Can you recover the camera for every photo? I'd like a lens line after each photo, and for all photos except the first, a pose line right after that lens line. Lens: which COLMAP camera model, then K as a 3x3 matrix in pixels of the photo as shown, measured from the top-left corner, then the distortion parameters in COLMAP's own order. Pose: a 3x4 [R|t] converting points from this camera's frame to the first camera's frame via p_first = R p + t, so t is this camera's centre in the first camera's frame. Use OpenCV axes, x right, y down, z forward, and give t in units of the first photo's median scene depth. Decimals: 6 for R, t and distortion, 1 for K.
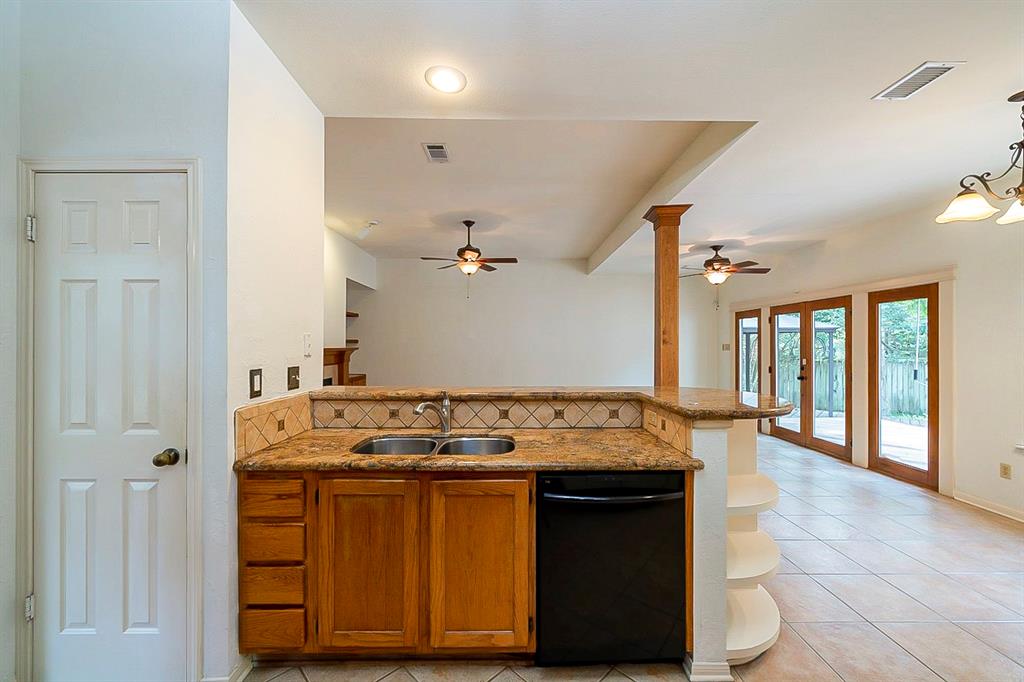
lens RADIAL K [[393.0, 0, 511.6], [0, 393.0, 339.5], [0, 0, 1]] dist [-0.000804, -0.000133]
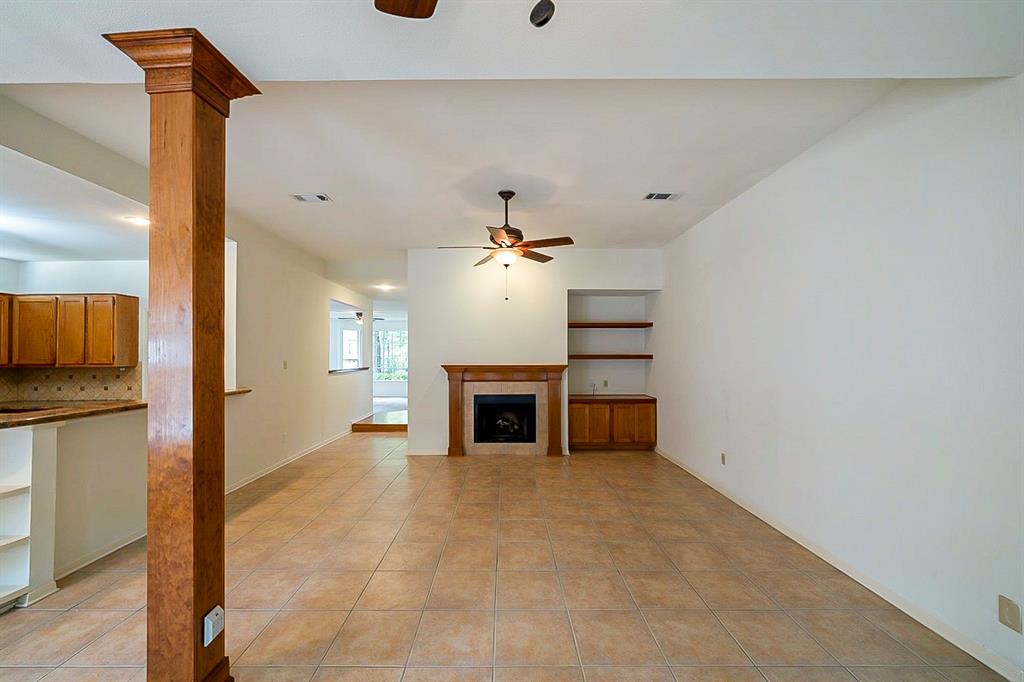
lens RADIAL K [[397.1, 0, 504.8], [0, 397.1, 349.0], [0, 0, 1]] dist [-0.001169, -0.000107]
pose [[-0.006781, -0.016681, -0.999838, 0.753338], [0.015616, 0.999737, -0.016785, -0.006375], [0.999855, -0.015728, -0.006519, 1.236762]]
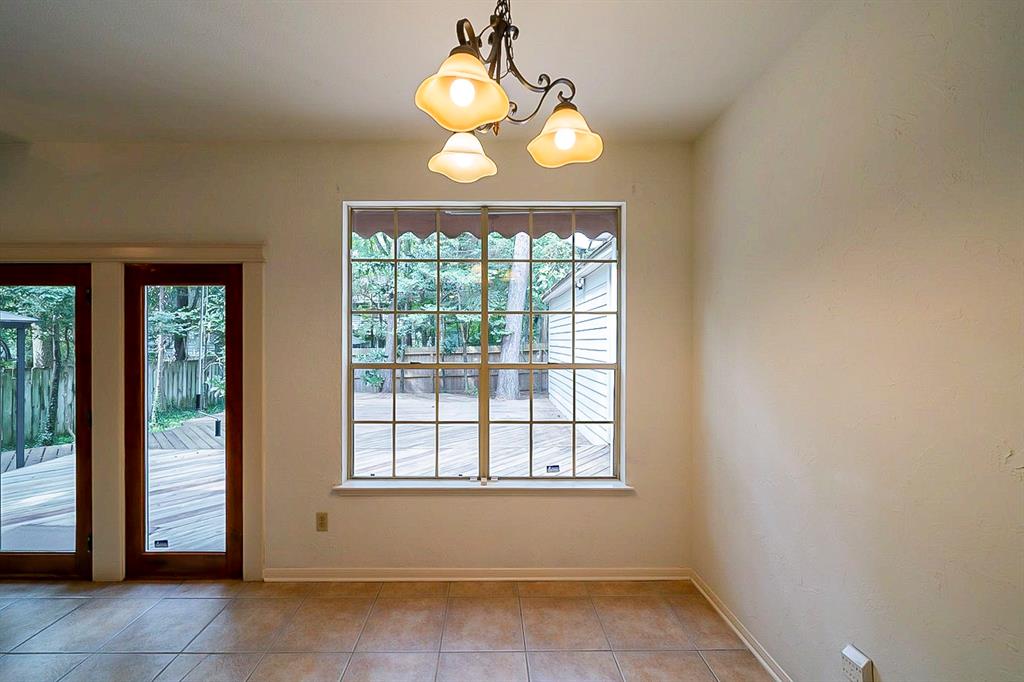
lens RADIAL K [[399.3, 0, 491.3], [0, 399.3, 344.6], [0, 0, 1]] dist [-0.001201, -0.000224]
pose [[-0.002405, -0.011978, 0.999925, 0.351592], [-0.013497, 0.999838, 0.011945, -0.019485], [-0.999906, -0.013468, -0.002566, 0.494767]]
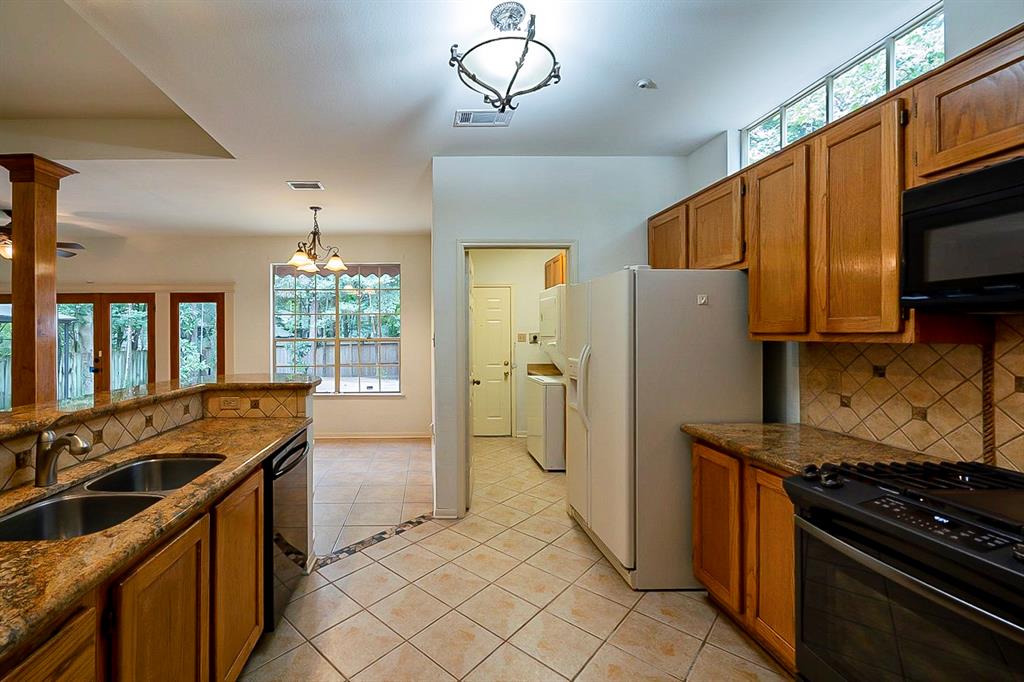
lens RADIAL K [[422.6, 0, 428.7], [0, 422.6, 335.6], [0, 0, 1]] dist [-0.001371, -0.000185]
pose [[0.003954, -0.004632, 0.999981, -0.396090], [-0.006773, 0.999966, 0.004658, 0.000153], [-0.999969, -0.006791, 0.003923, 0.205946]]
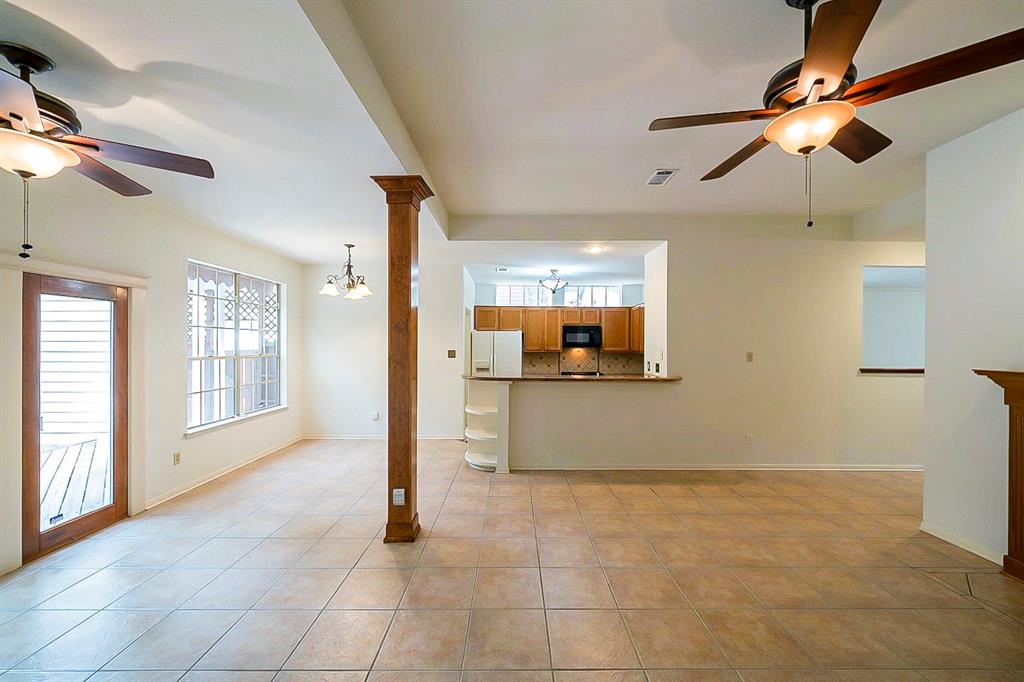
lens RADIAL K [[396.2, 0, 513.5], [0, 396.2, 347.2], [0, 0, 1]] dist [-0.000519, -0.000118]
pose [[-0.999974, -0.006092, 0.003797, 0.158491], [-0.006113, 0.999966, -0.005571, -0.005492], [-0.003763, -0.005594, -0.999977, 1.638241]]
